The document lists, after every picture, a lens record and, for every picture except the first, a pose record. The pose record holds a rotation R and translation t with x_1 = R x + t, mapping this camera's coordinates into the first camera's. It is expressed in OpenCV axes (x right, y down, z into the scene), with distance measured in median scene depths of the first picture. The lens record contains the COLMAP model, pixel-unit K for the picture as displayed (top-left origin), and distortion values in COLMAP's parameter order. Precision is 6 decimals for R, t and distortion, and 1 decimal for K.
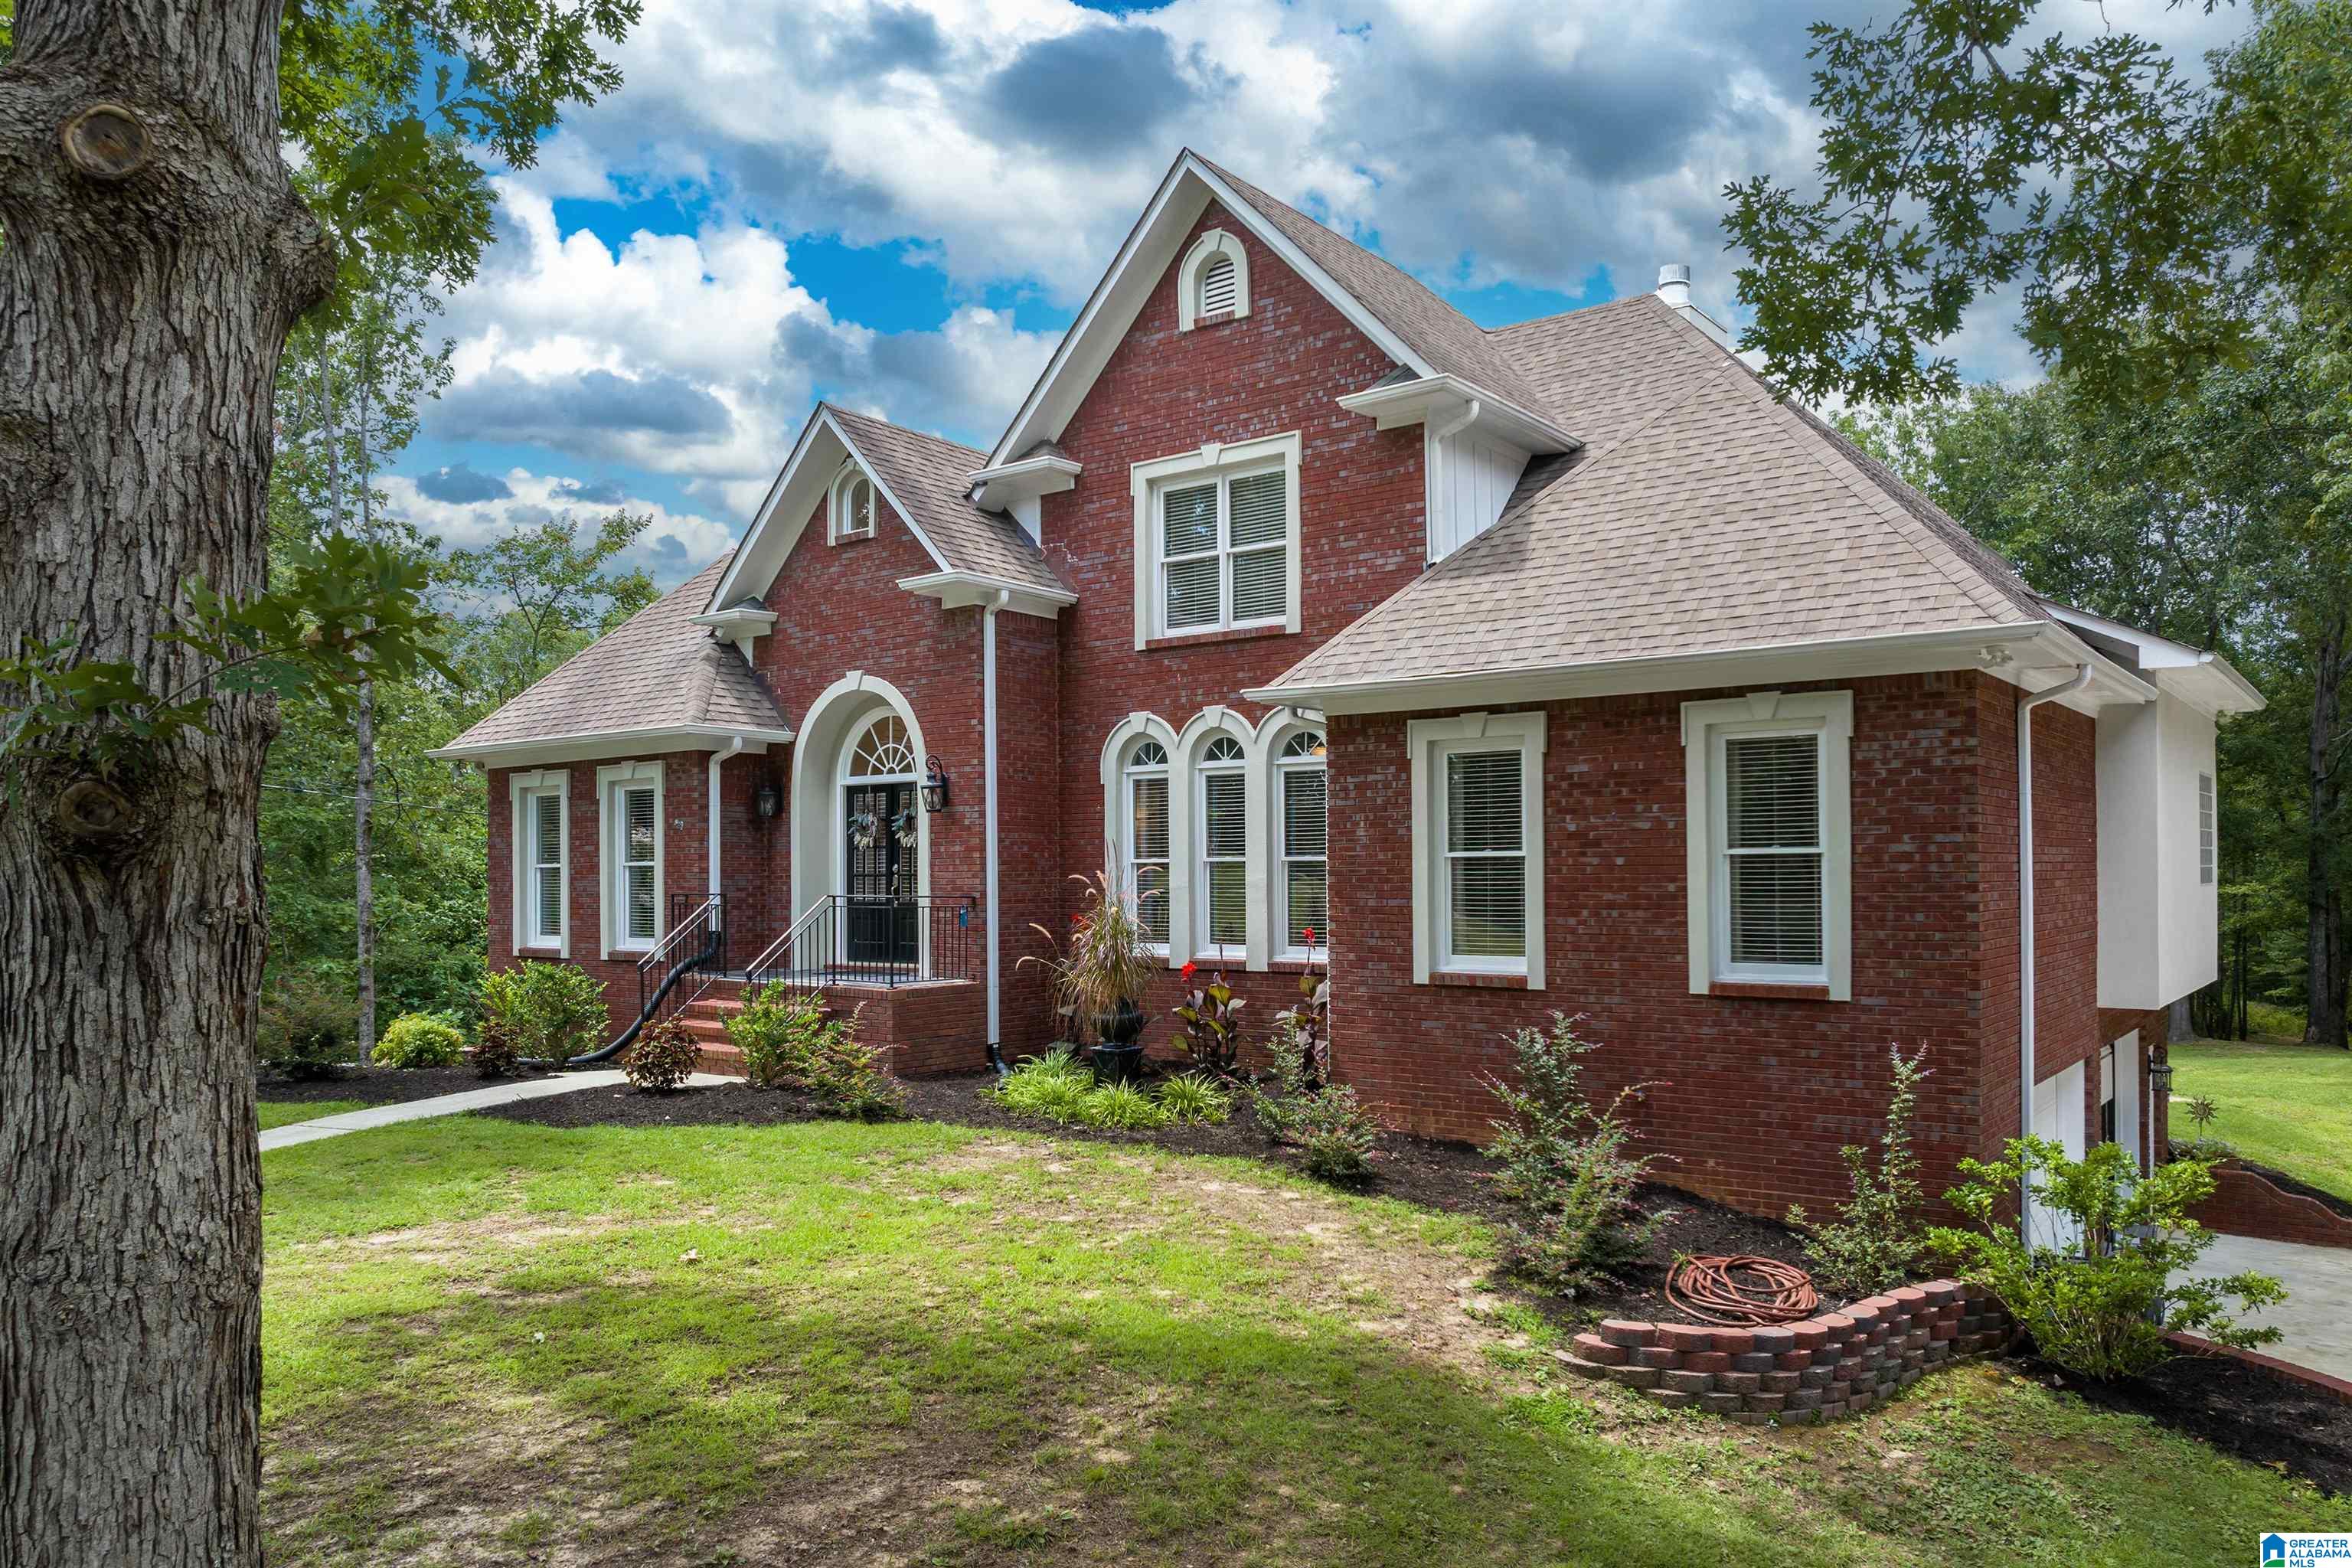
lens RADIAL K [[1661.5, 0, 1178.2], [0, 1661.5, 845.3], [0, 0, 1]] dist [-0.005295, -0.001162]
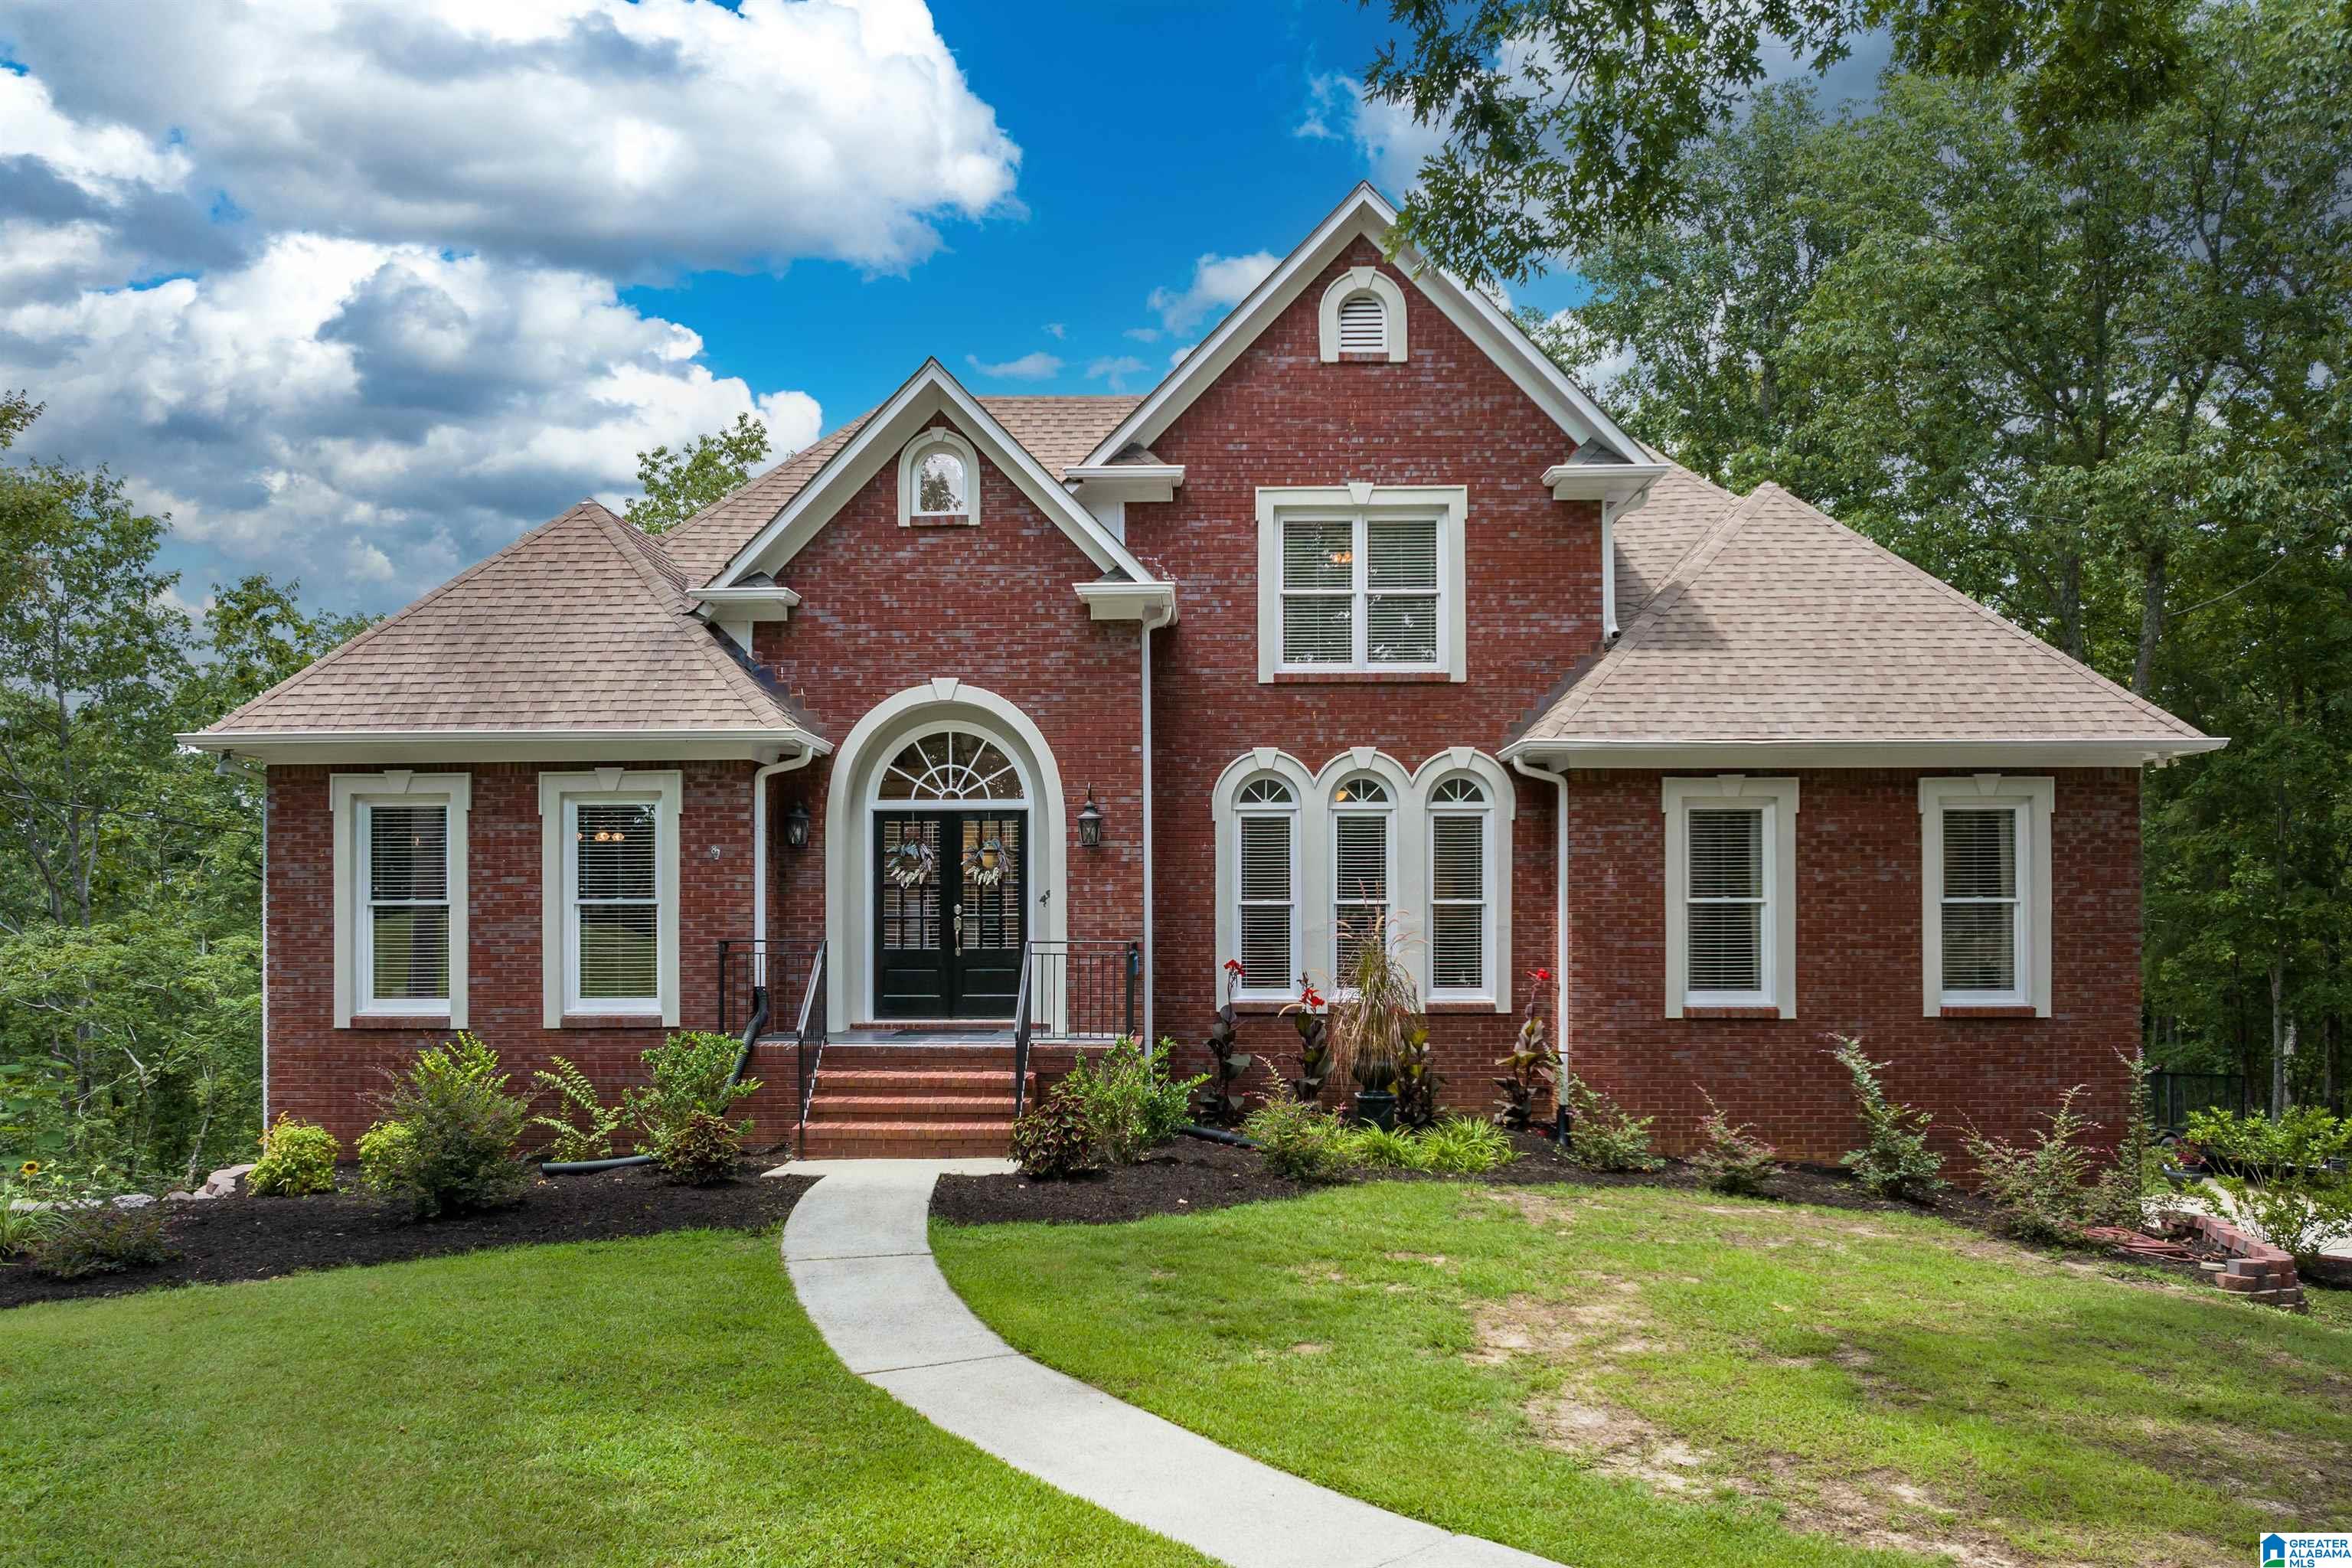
lens RADIAL K [[1799.3, 0, 1172.7], [0, 1799.3, 876.4], [0, 0, 1]] dist [-0.011435, -0.002486]
pose [[0.805187, 0.012578, 0.592887, -0.700960], [-0.012942, 0.999910, -0.003636, -0.001369], [-0.592879, -0.004746, 0.805277, 0.201874]]
